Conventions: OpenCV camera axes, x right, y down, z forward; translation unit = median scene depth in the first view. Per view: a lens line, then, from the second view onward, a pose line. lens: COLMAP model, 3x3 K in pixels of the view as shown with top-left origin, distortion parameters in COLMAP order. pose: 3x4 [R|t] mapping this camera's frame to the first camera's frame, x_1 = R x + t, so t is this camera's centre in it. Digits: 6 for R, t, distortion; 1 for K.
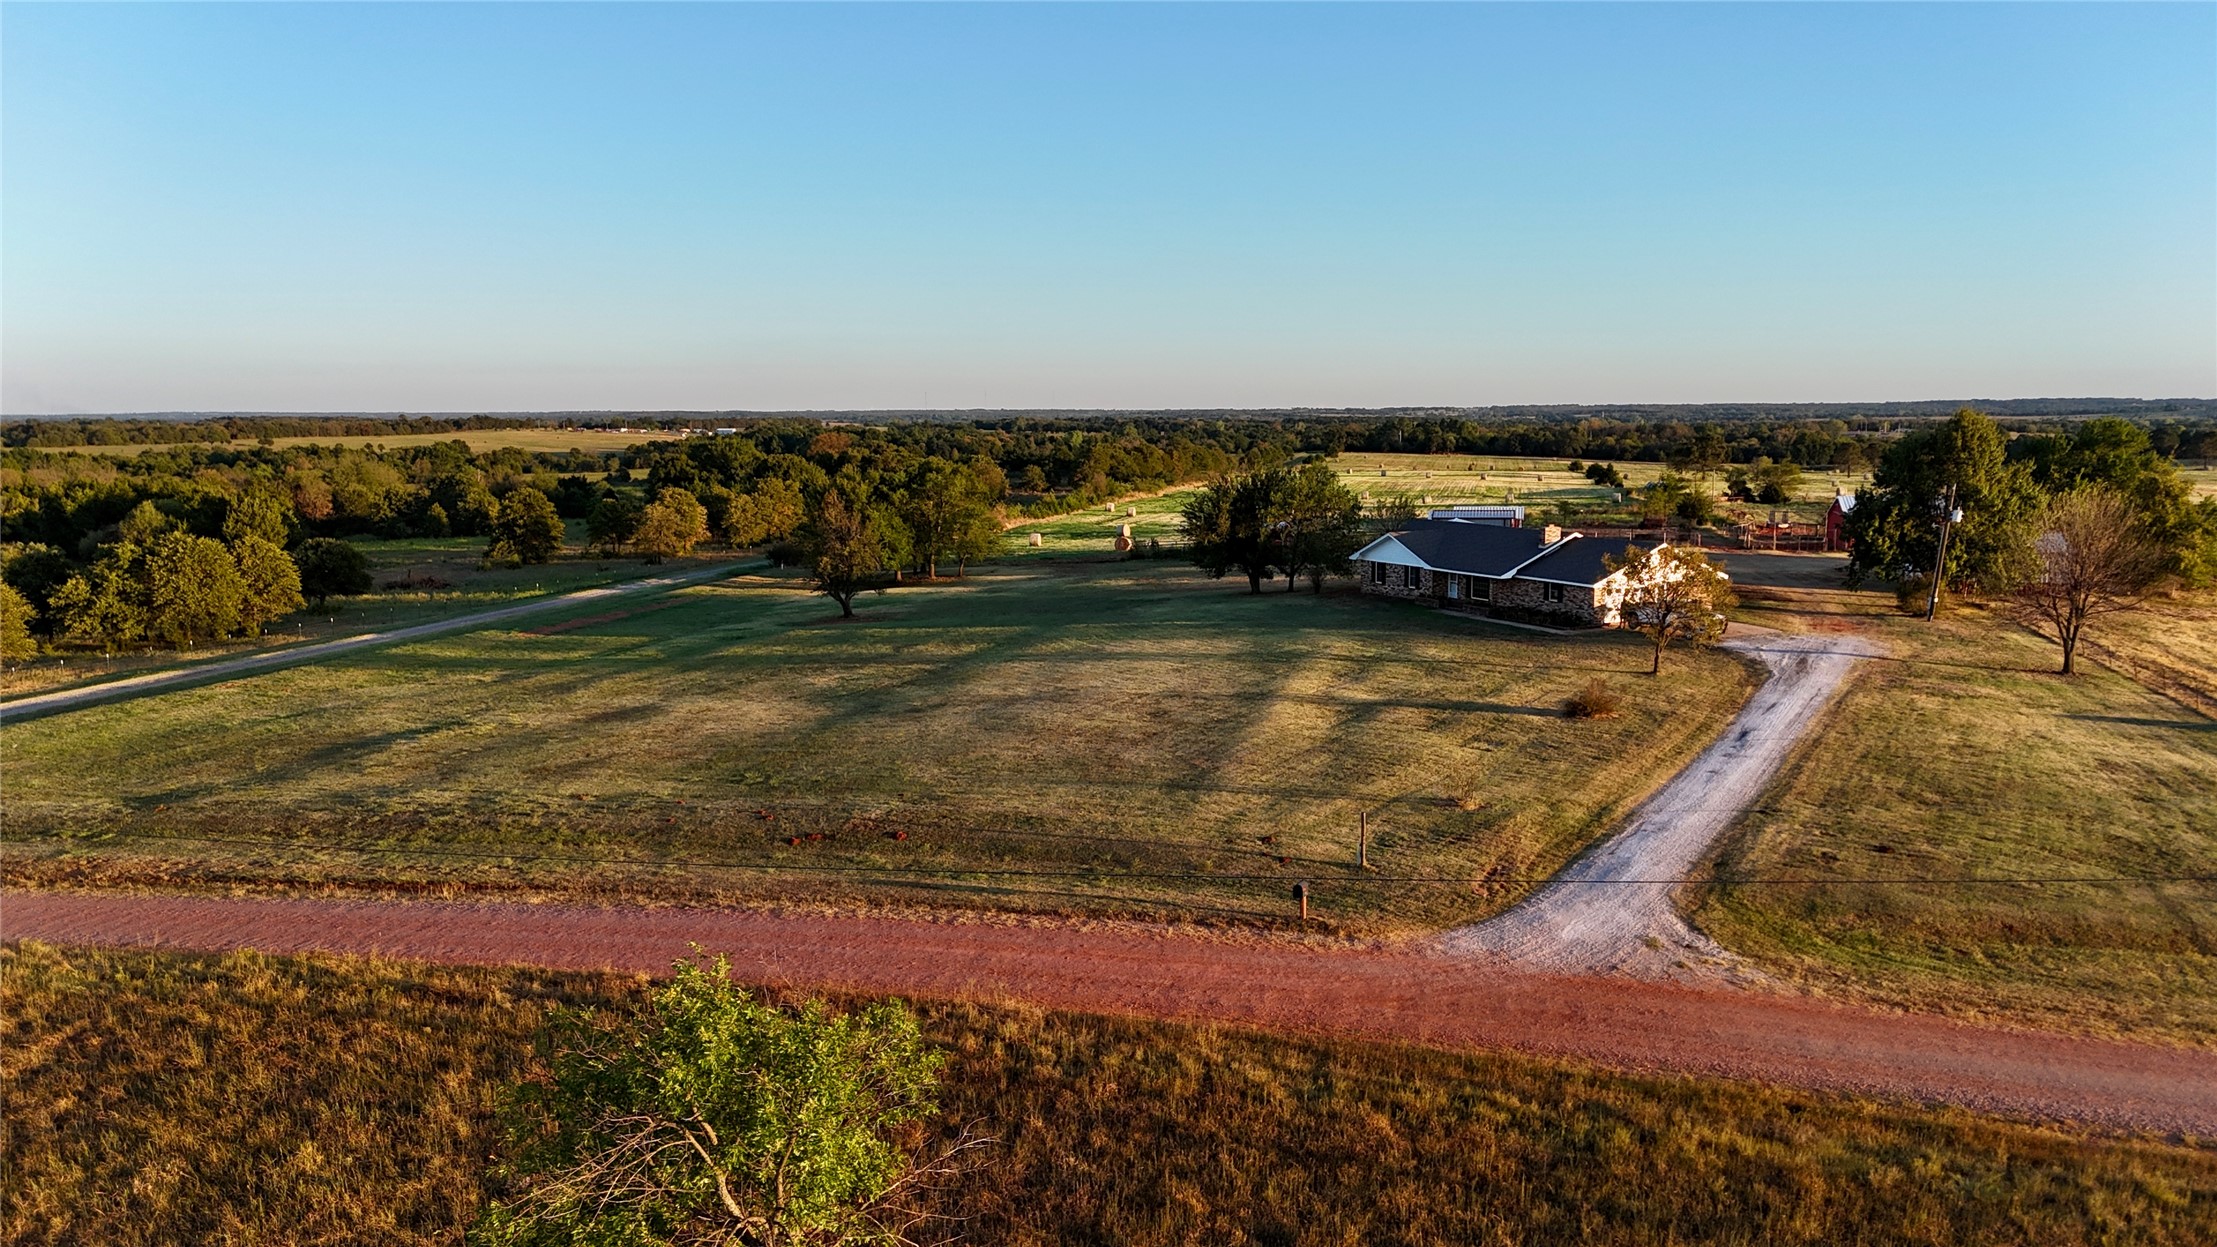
lens RADIAL K [[1632.9, 0, 1119.2], [0, 1632.9, 632.4], [0, 0, 1]] dist [0.071217, -0.063727]
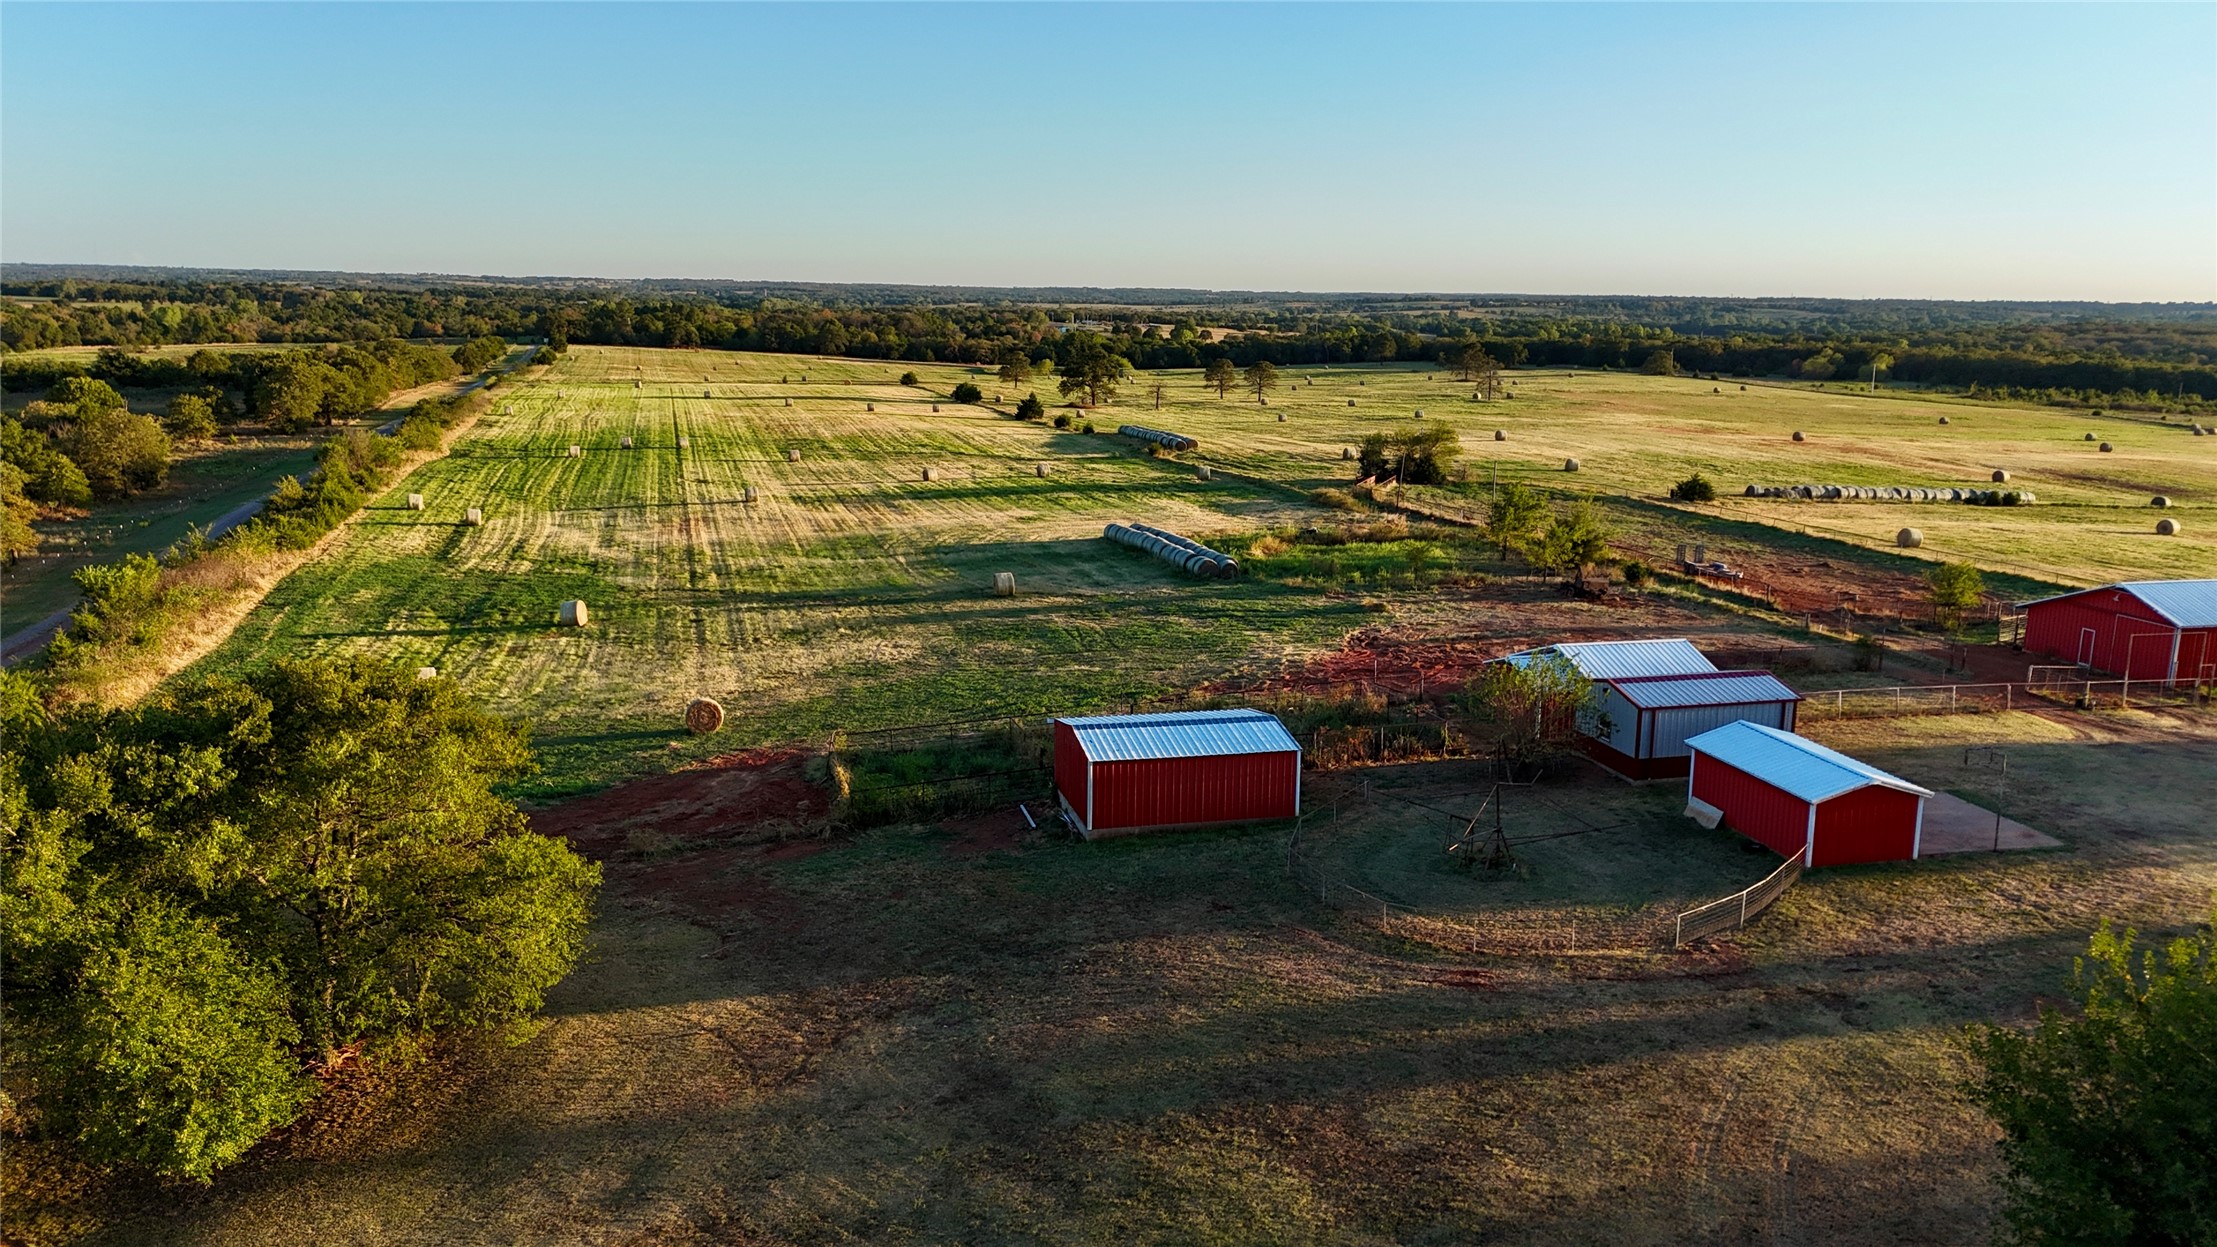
lens RADIAL K [[1632.9, 0, 1119.2], [0, 1632.9, 632.4], [0, 0, 1]] dist [0.071217, -0.063727]
pose [[0.876335, -0.077844, 0.475371, -0.127553], [0.041729, 0.995414, 0.086078, -0.130583], [-0.479891, -0.055597, 0.875565, 0.688228]]
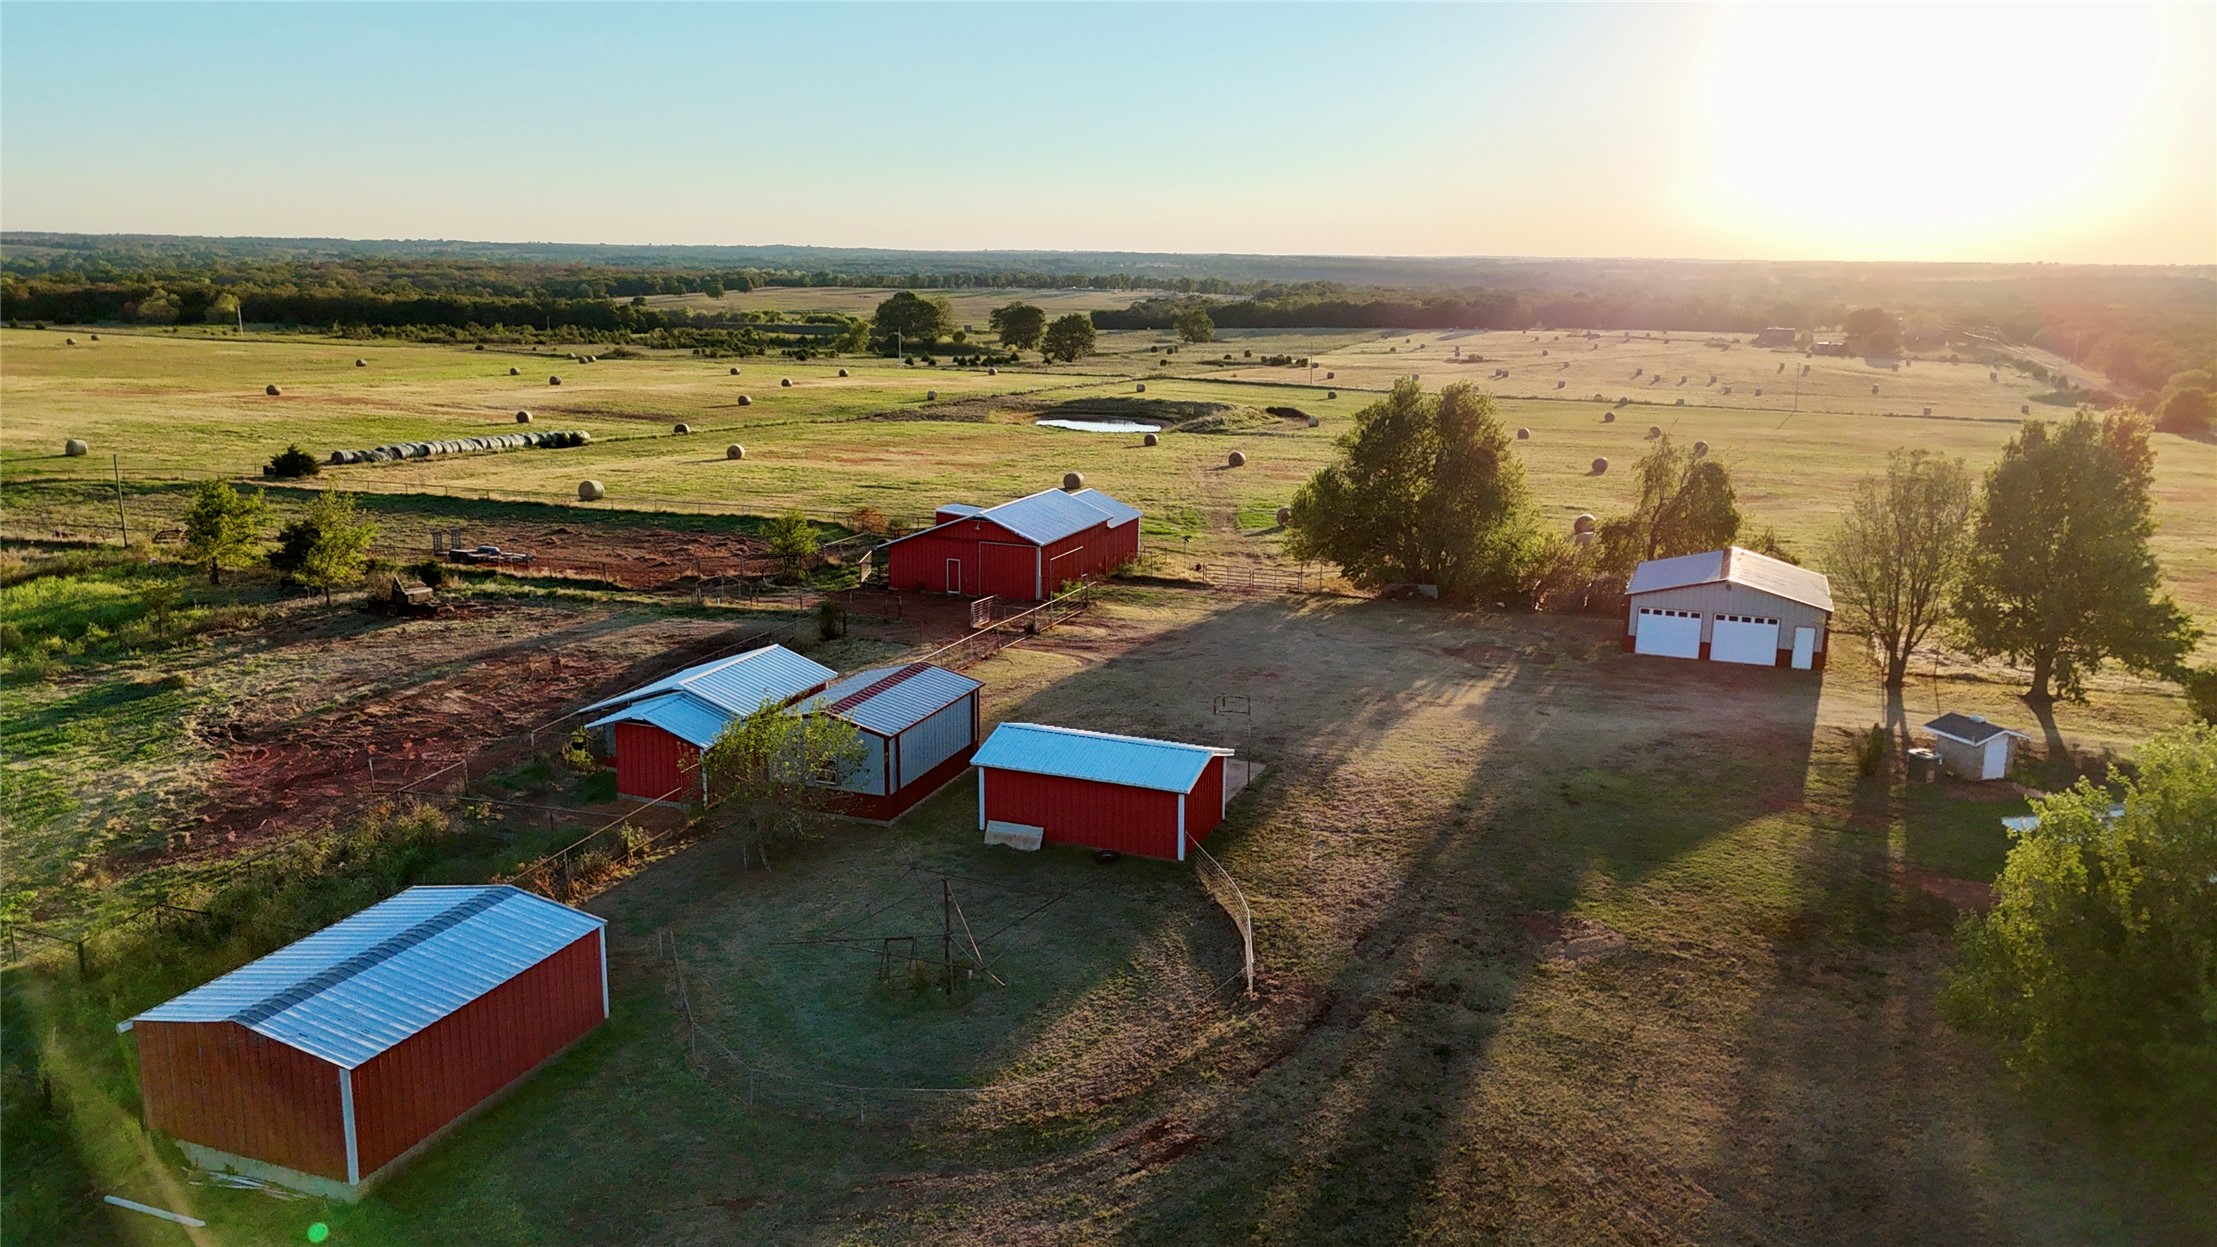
lens RADIAL K [[1639.2, 0, 1123.5], [0, 1639.2, 585.2], [0, 0, 1]] dist [0.088921, -0.087785]
pose [[0.111345, -0.189524, 0.975542, -0.148360], [0.119219, 0.977105, 0.176220, -0.158667], [-0.986605, 0.096682, 0.131391, 0.892822]]
